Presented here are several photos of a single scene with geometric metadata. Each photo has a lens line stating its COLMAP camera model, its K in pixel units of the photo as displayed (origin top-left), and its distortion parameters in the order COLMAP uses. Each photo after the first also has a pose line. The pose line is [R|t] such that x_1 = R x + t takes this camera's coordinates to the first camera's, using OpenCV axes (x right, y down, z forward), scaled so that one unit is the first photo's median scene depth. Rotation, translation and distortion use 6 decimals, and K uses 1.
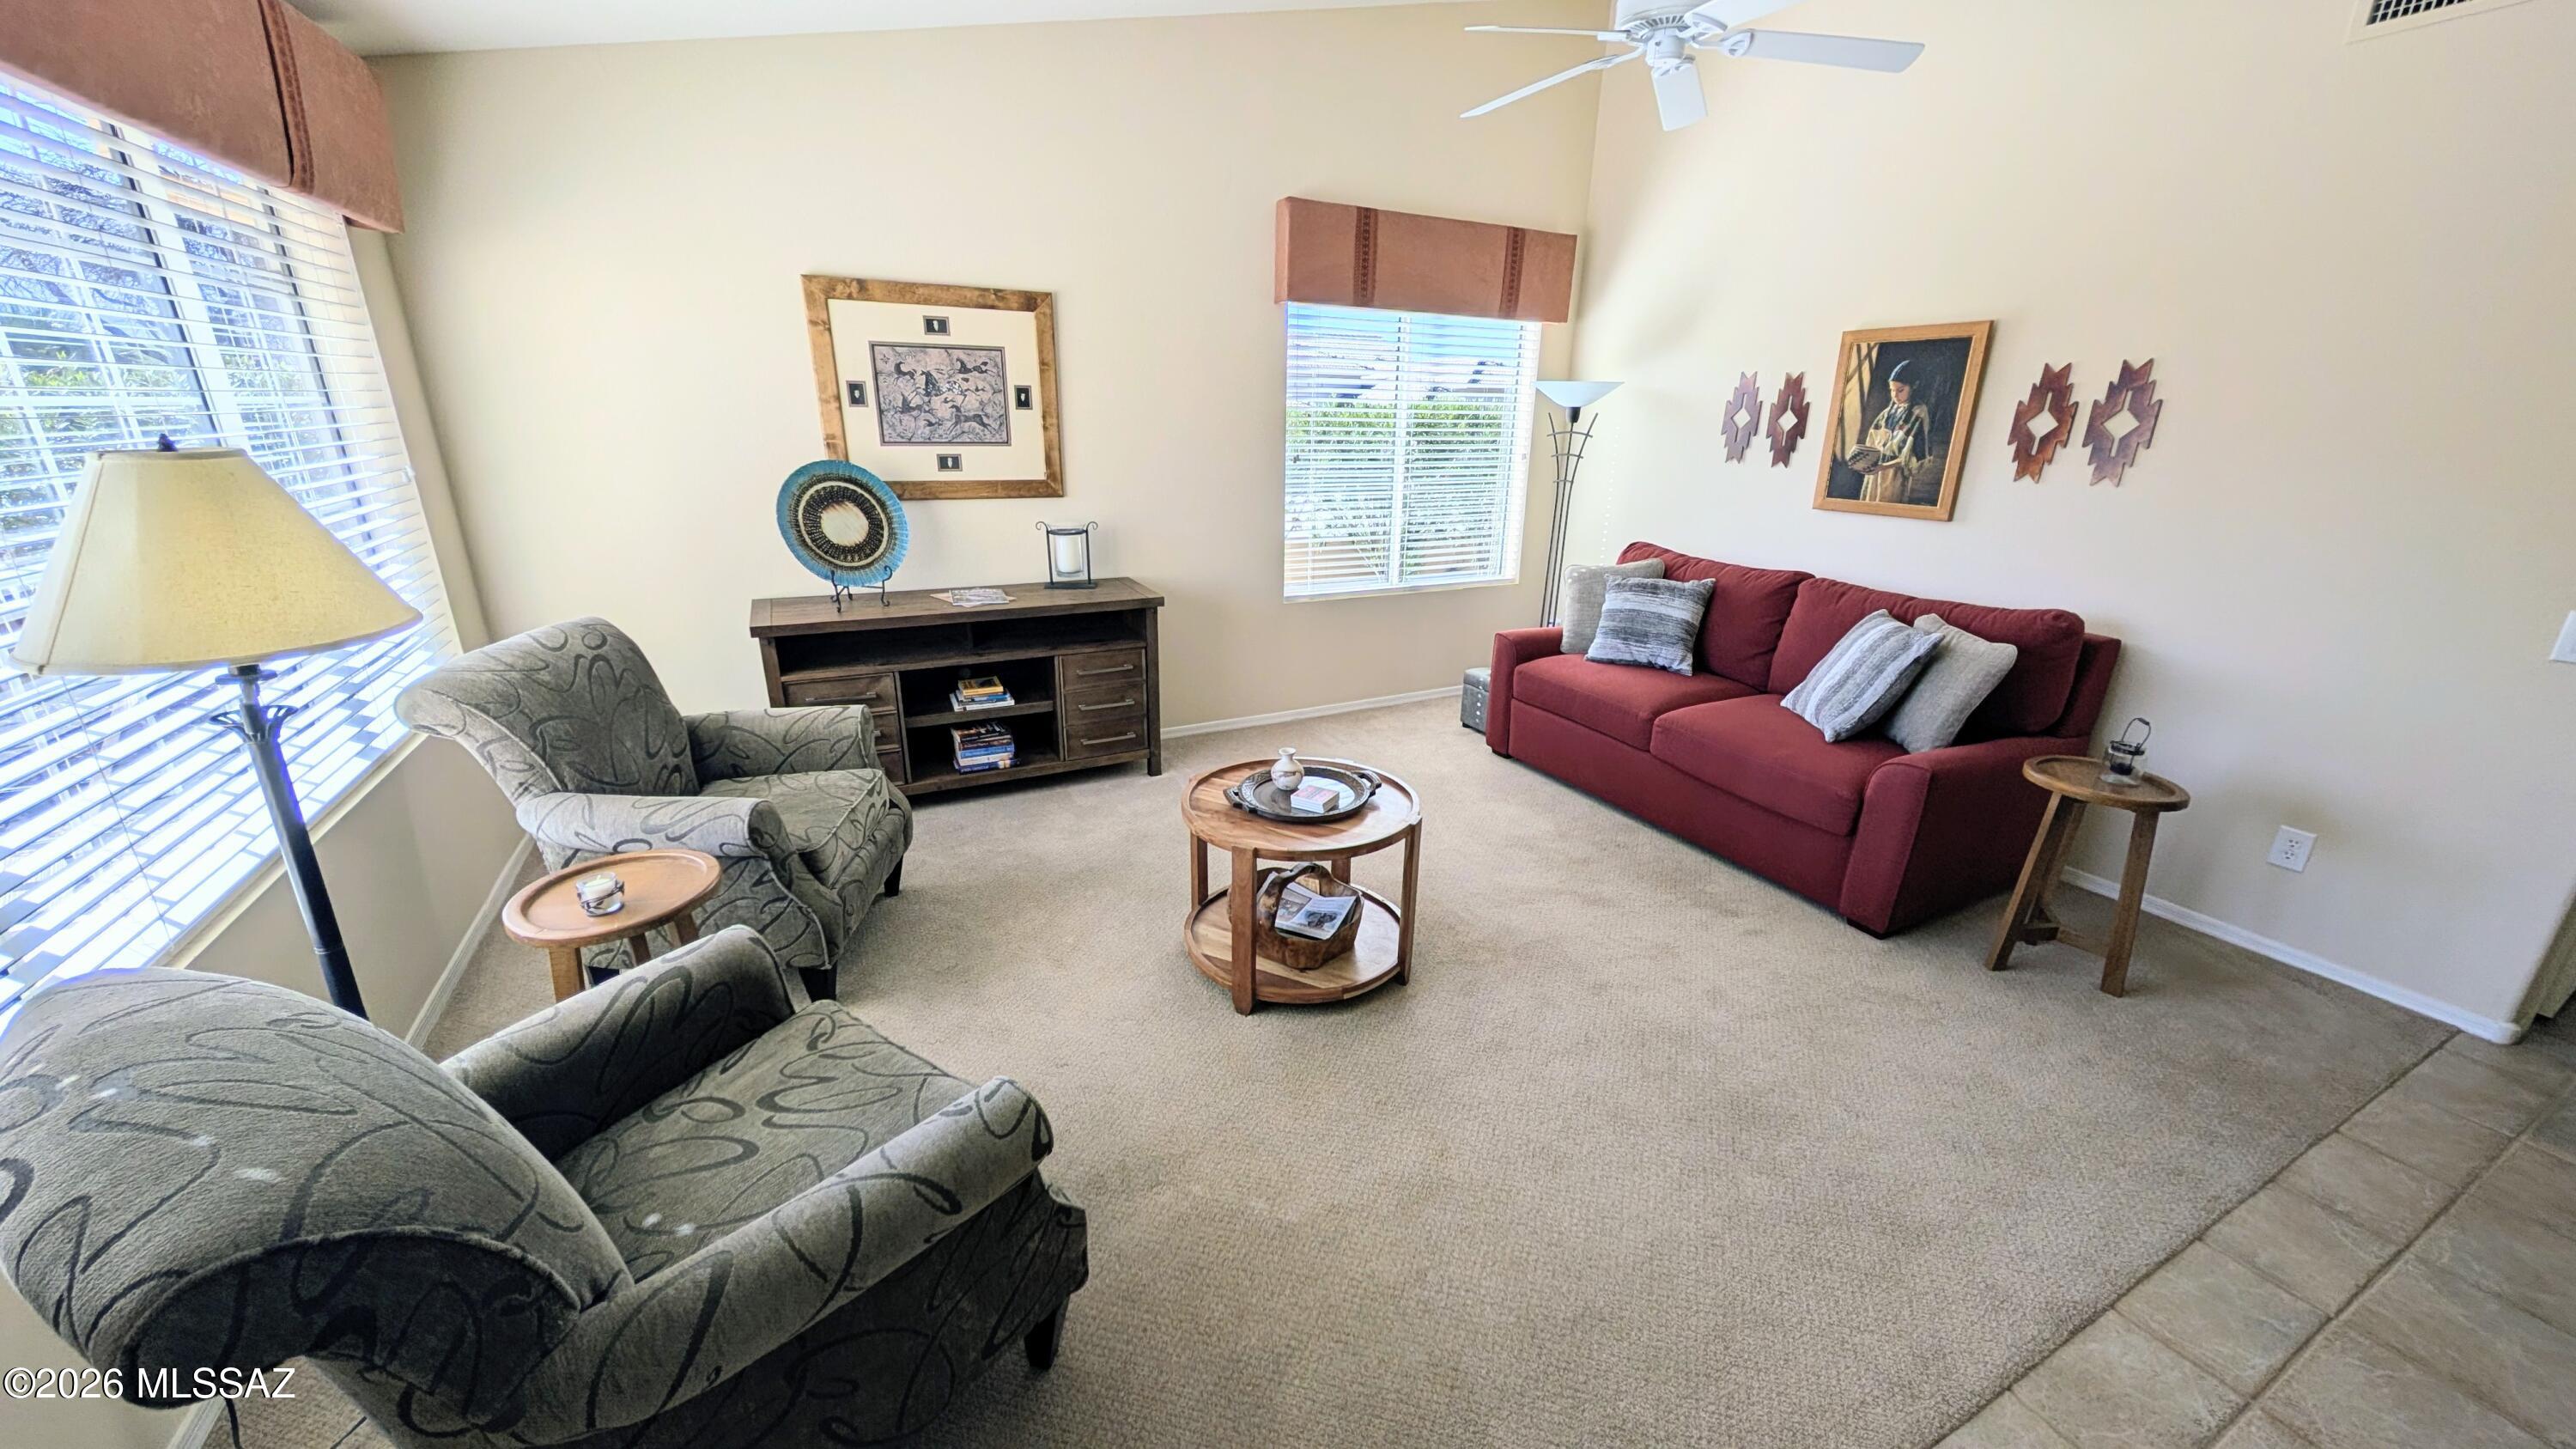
lens RADIAL K [[934.1, 0, 1290.5], [0, 934.1, 726.6], [0, 0, 1]] dist [0.000946, 0.000130]
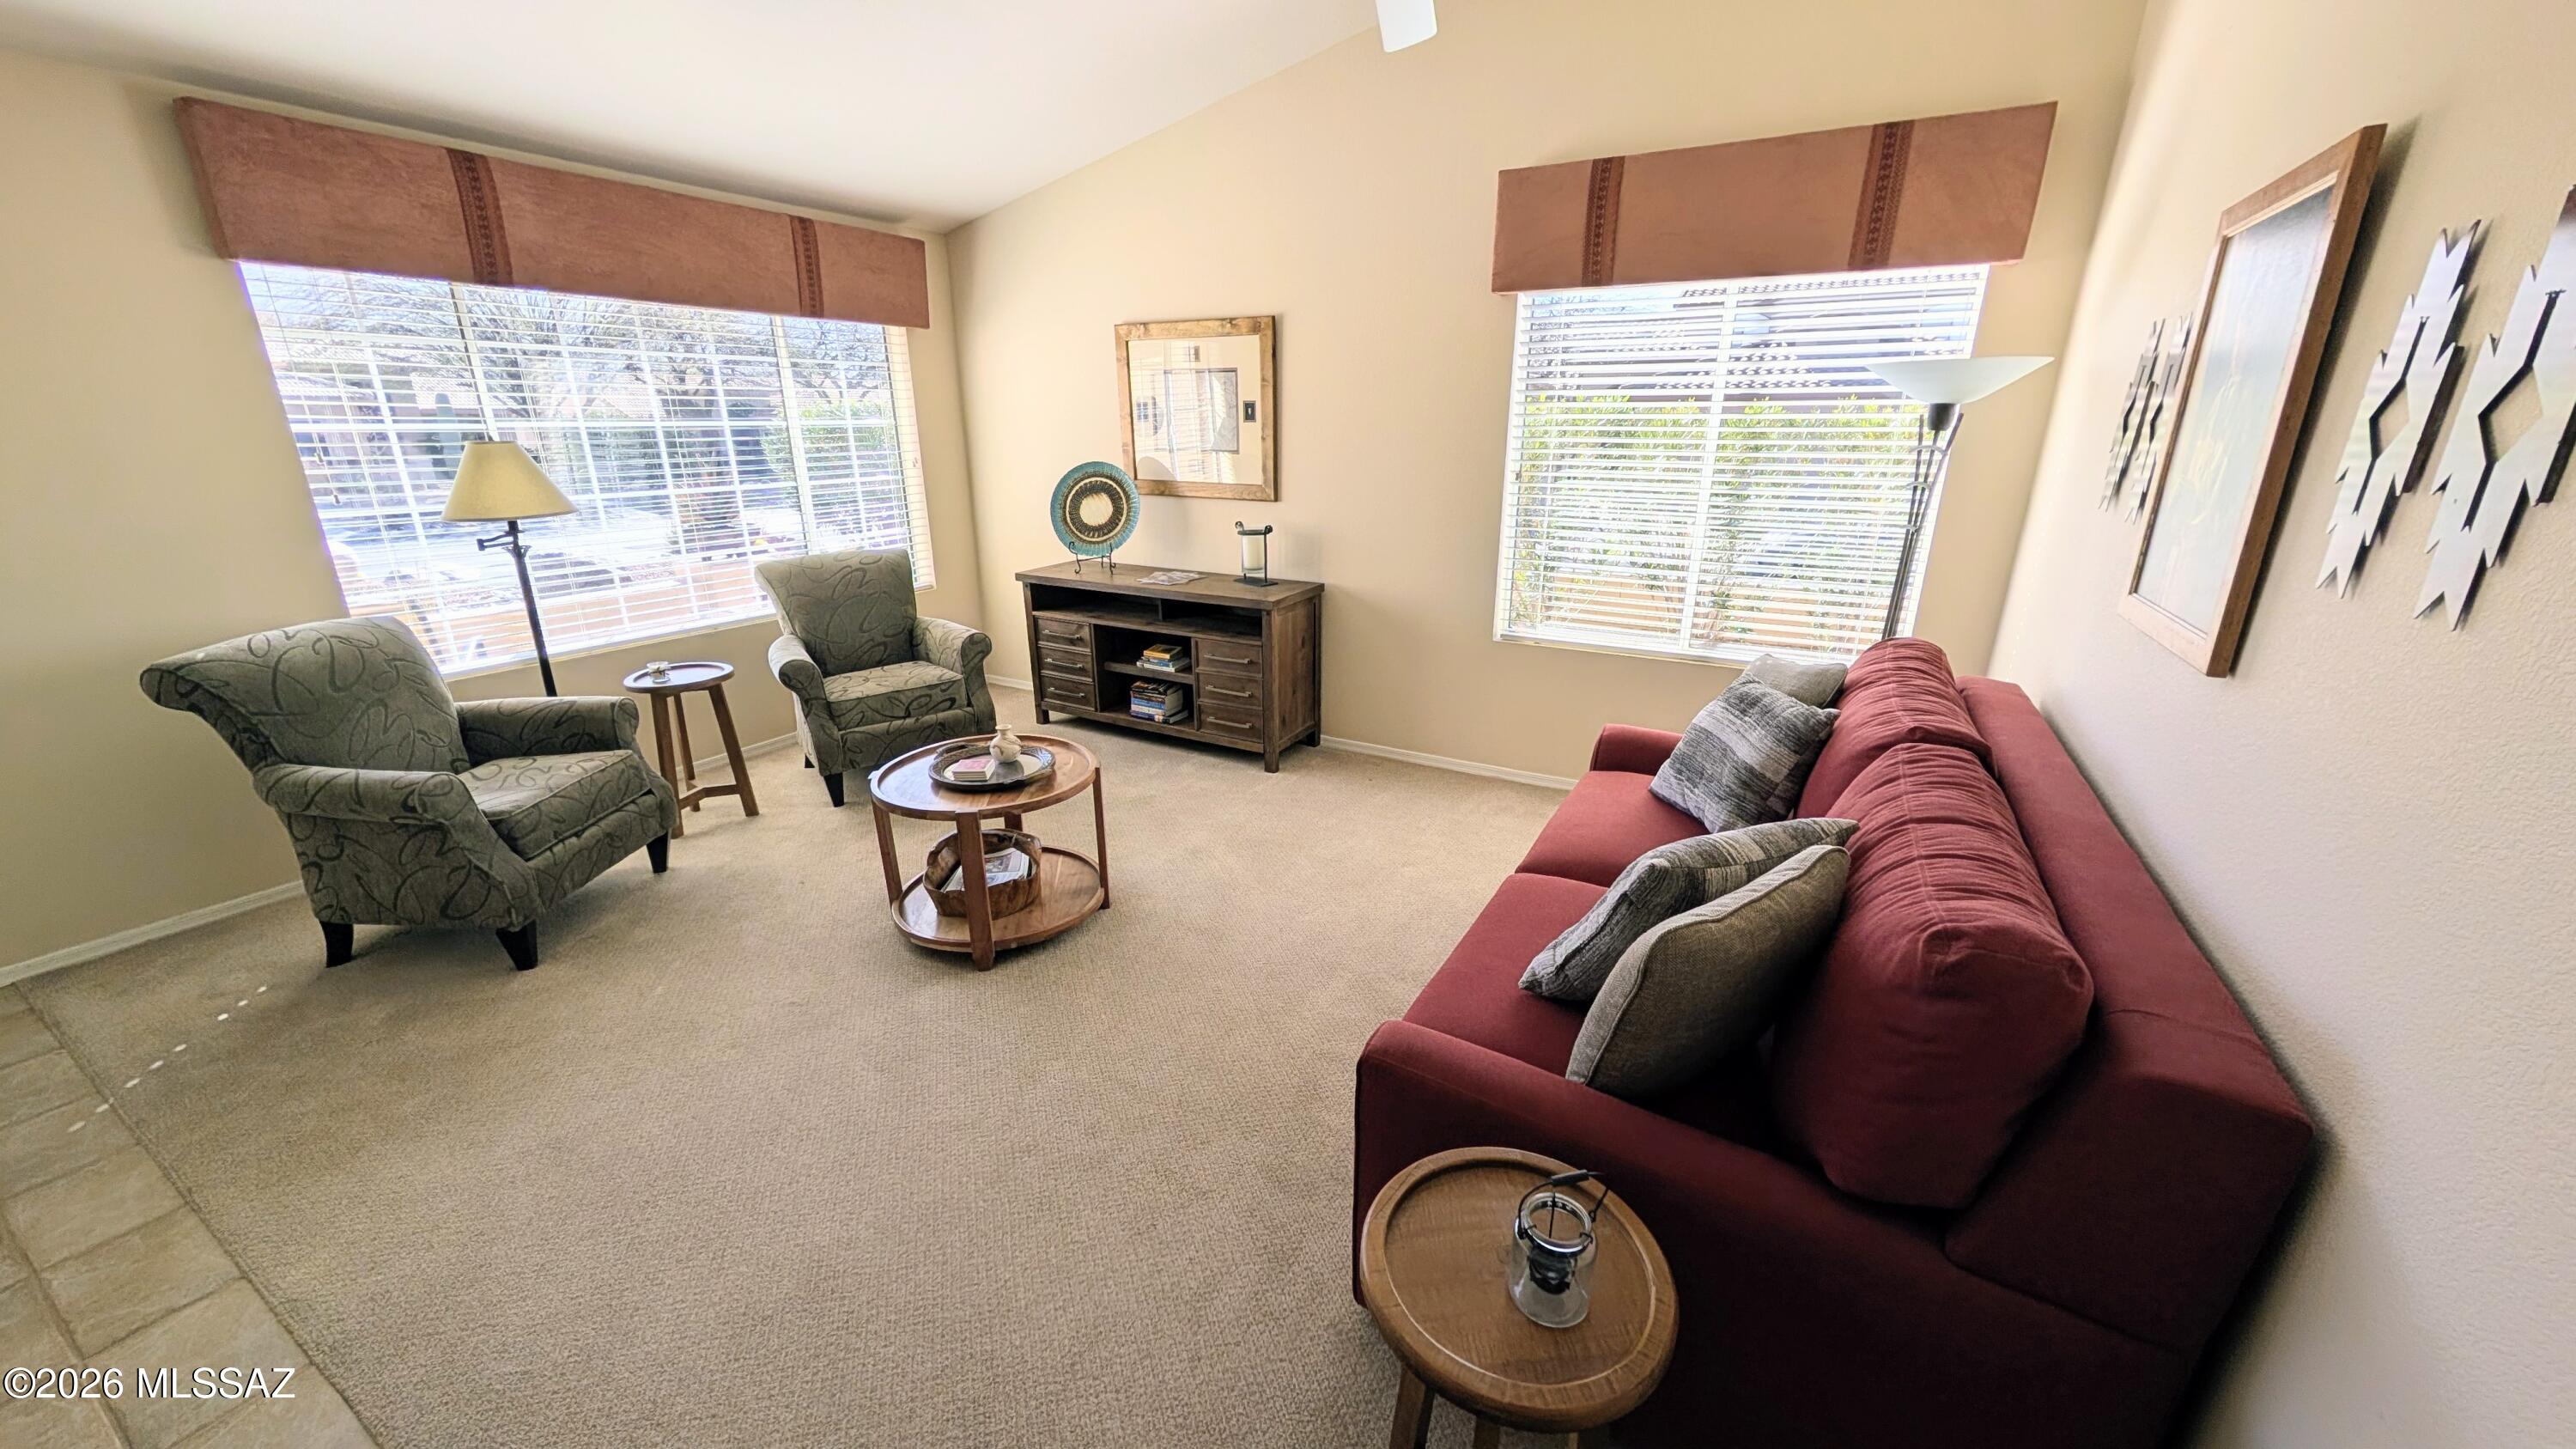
lens RADIAL K [[934.1, 0, 1290.5], [0, 934.1, 726.6], [0, 0, 1]] dist [0.000946, 0.000130]
pose [[0.549547, 0.246486, -0.798275, 0.735187], [-0.257953, 0.958864, 0.118493, -0.134007], [0.794644, 0.140800, 0.590522, 0.427235]]
